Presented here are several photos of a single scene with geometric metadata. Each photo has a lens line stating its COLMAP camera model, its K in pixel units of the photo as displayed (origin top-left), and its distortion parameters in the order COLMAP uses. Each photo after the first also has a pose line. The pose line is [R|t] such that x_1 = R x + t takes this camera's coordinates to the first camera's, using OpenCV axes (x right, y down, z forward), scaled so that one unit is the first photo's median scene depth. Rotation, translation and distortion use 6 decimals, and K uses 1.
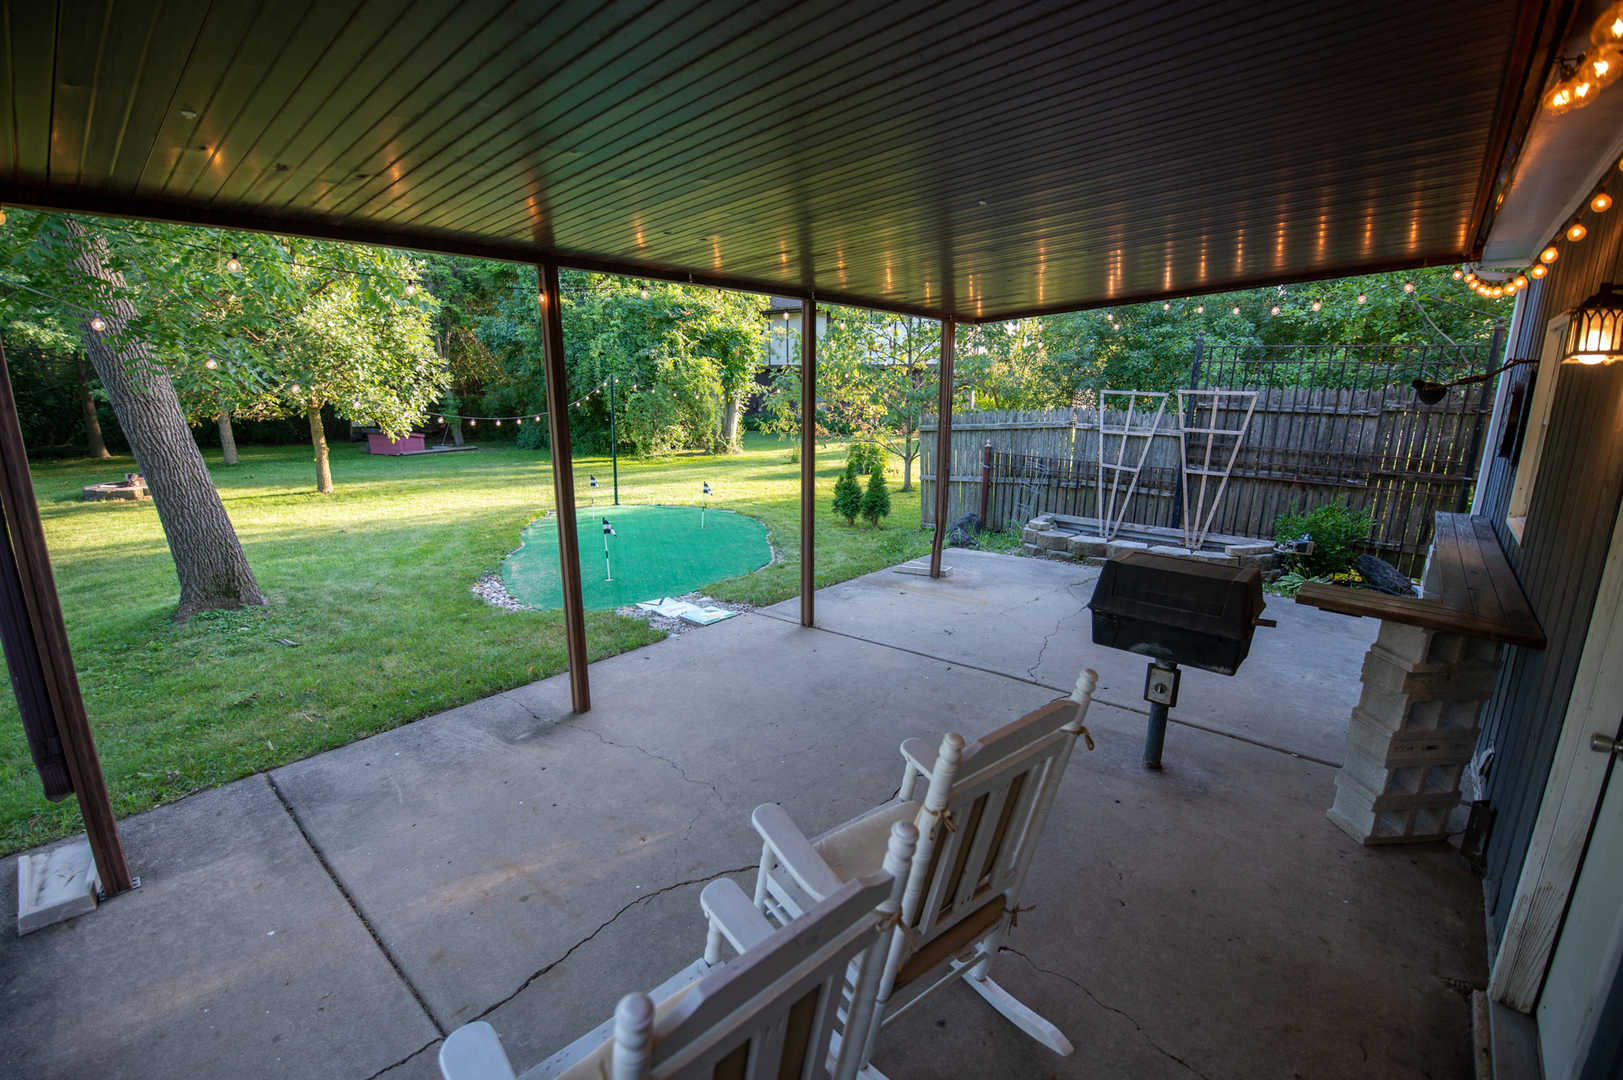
lens RADIAL K [[696.6, 0, 813.5], [0, 696.6, 536.0], [0, 0, 1]] dist [-0.002350, -0.010209]
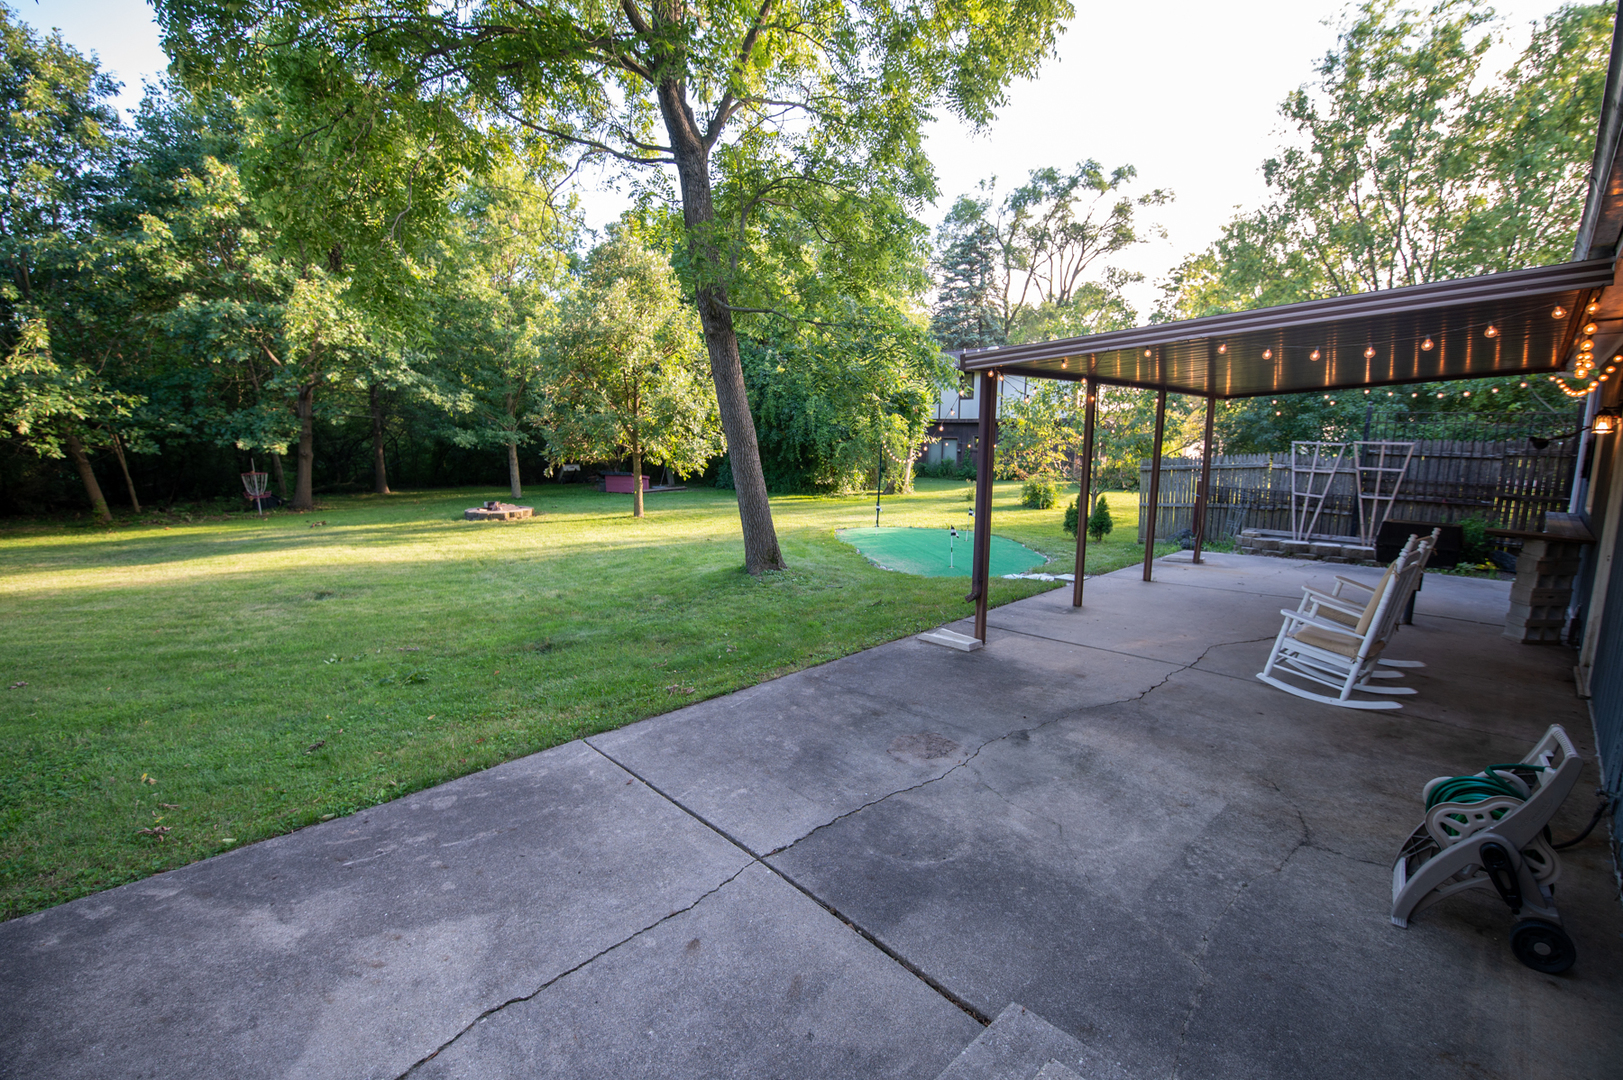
lens RADIAL K [[696.6, 0, 813.5], [0, 696.6, 536.0], [0, 0, 1]] dist [-0.002350, -0.010209]
pose [[0.996425, 0.011511, -0.083700, -0.491639], [-0.017364, 0.997428, -0.069536, 0.111105], [0.082684, 0.070741, 0.994062, -0.536553]]
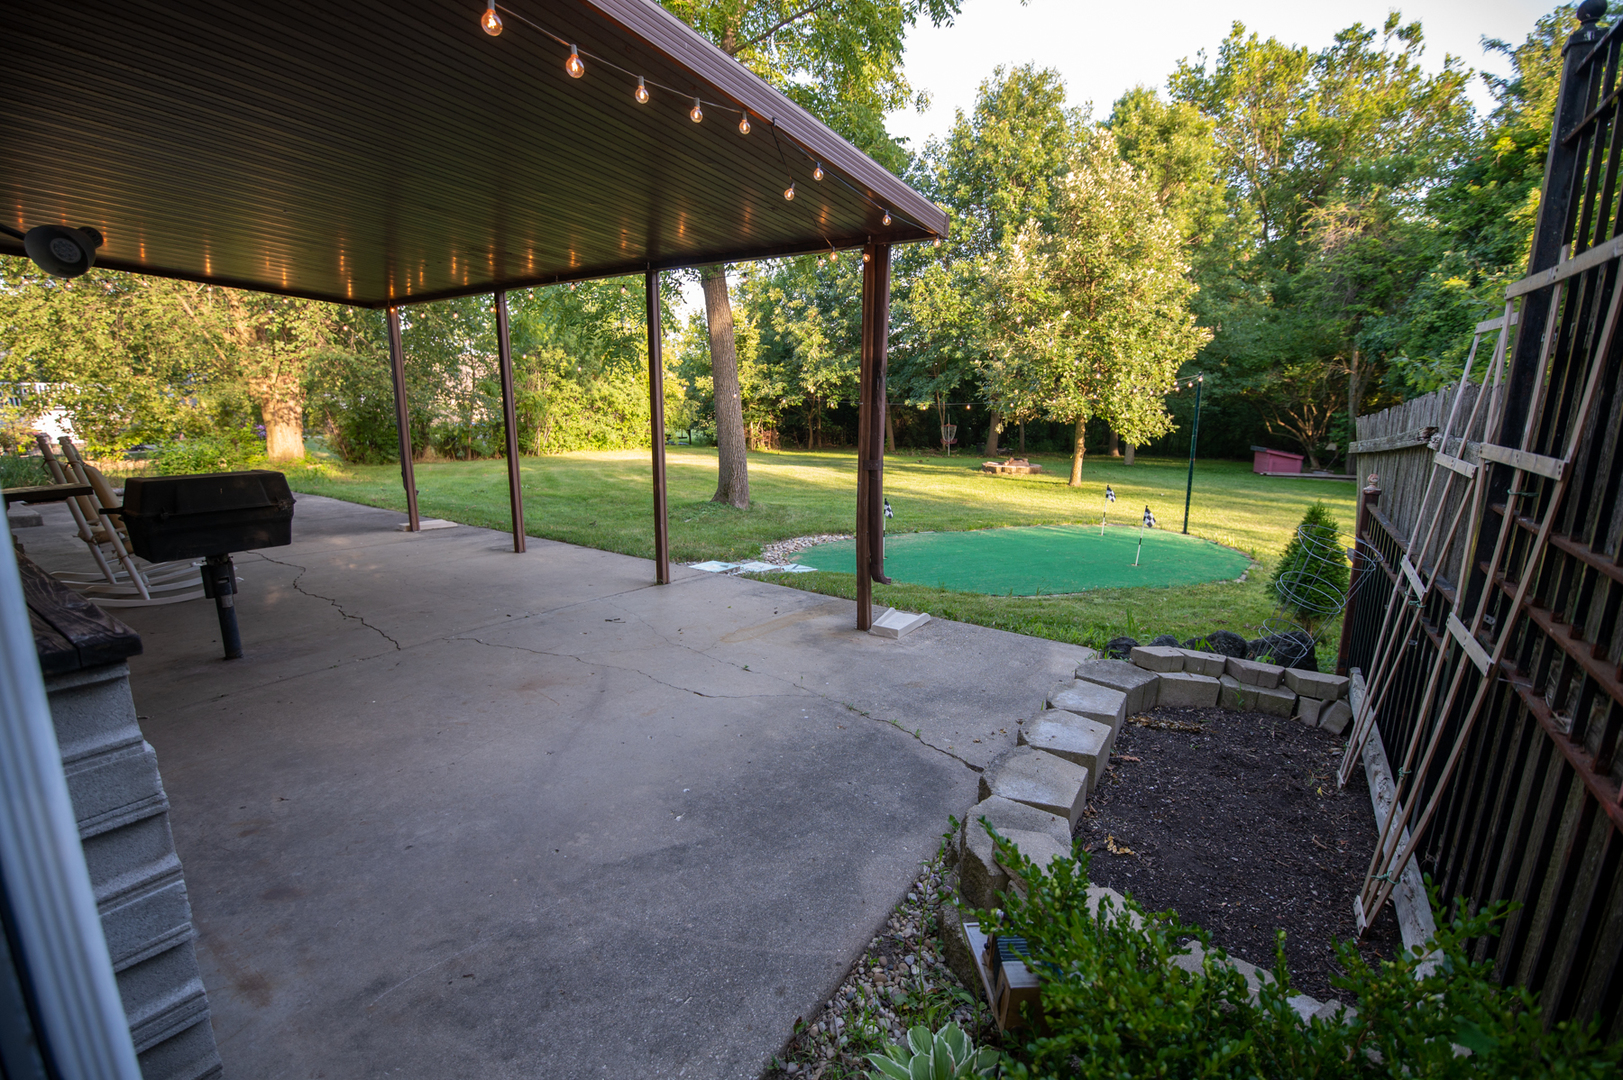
lens RADIAL K [[683.5, 0, 811.5], [0, 683.5, 540.0], [0, 0, 1]] dist [-0.012563, -0.000092]
pose [[0.130735, 0.191208, -0.972804, 0.722019], [-0.225870, 0.961166, 0.158566, -0.106924], [0.965345, 0.198997, 0.168846, 0.736454]]
